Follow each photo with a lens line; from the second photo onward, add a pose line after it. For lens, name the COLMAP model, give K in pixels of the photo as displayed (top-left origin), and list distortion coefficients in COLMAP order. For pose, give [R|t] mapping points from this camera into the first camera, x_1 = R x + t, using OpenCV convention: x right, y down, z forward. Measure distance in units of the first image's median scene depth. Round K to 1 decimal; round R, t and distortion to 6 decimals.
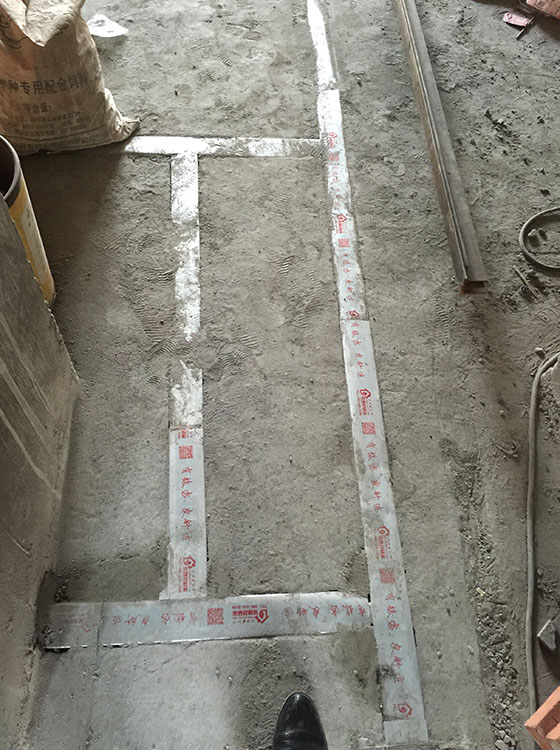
lens RADIAL K [[643.3, 0, 280.0], [0, 643.3, 375.0], [0, 0, 1]] dist [0.081410, -0.127213]
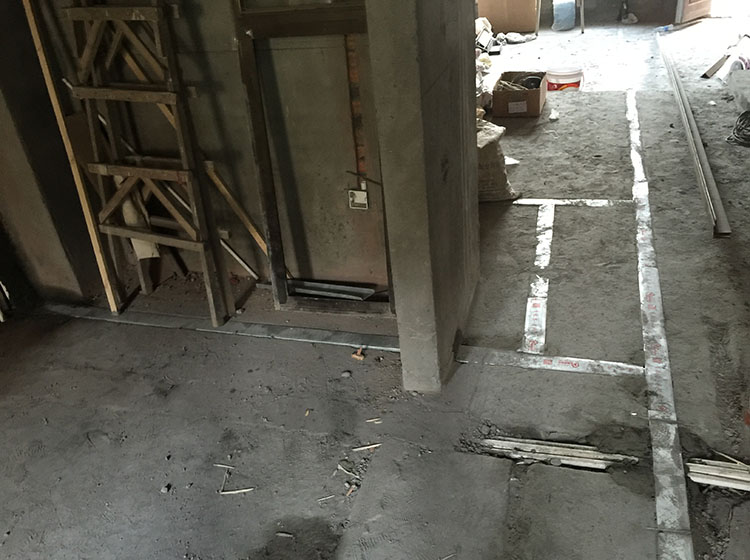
lens RADIAL K [[643.3, 0, 375.0], [0, 643.3, 280.0], [0, 0, 1]] dist [0.081410, -0.127213]
pose [[0.928750, 0.031514, -0.369364, 0.081891], [-0.205732, 0.872673, -0.442849, 0.798089], [0.308378, 0.487286, 0.816979, -0.531539]]
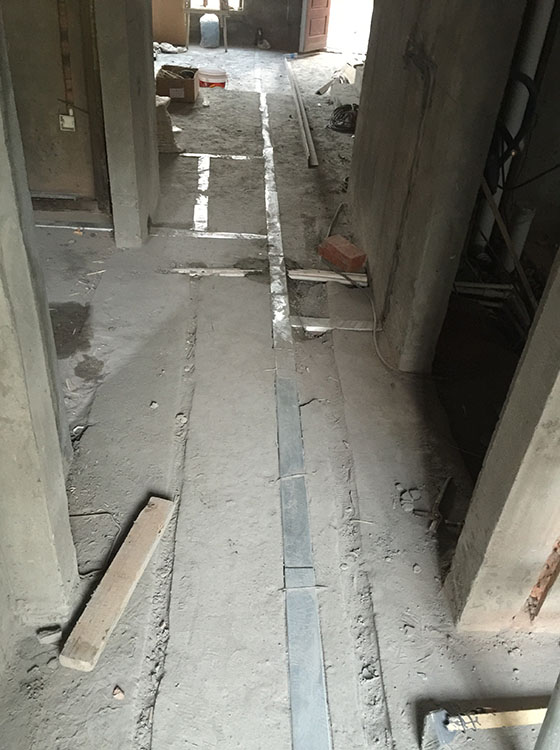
lens RADIAL K [[643.3, 0, 280.0], [0, 643.3, 375.0], [0, 0, 1]] dist [0.081410, -0.127213]
pose [[0.999978, 0.006482, -0.001351, 0.154330], [-0.006465, 0.911892, -0.410380, 1.531481], [-0.001428, 0.410380, 0.911913, -0.940088]]
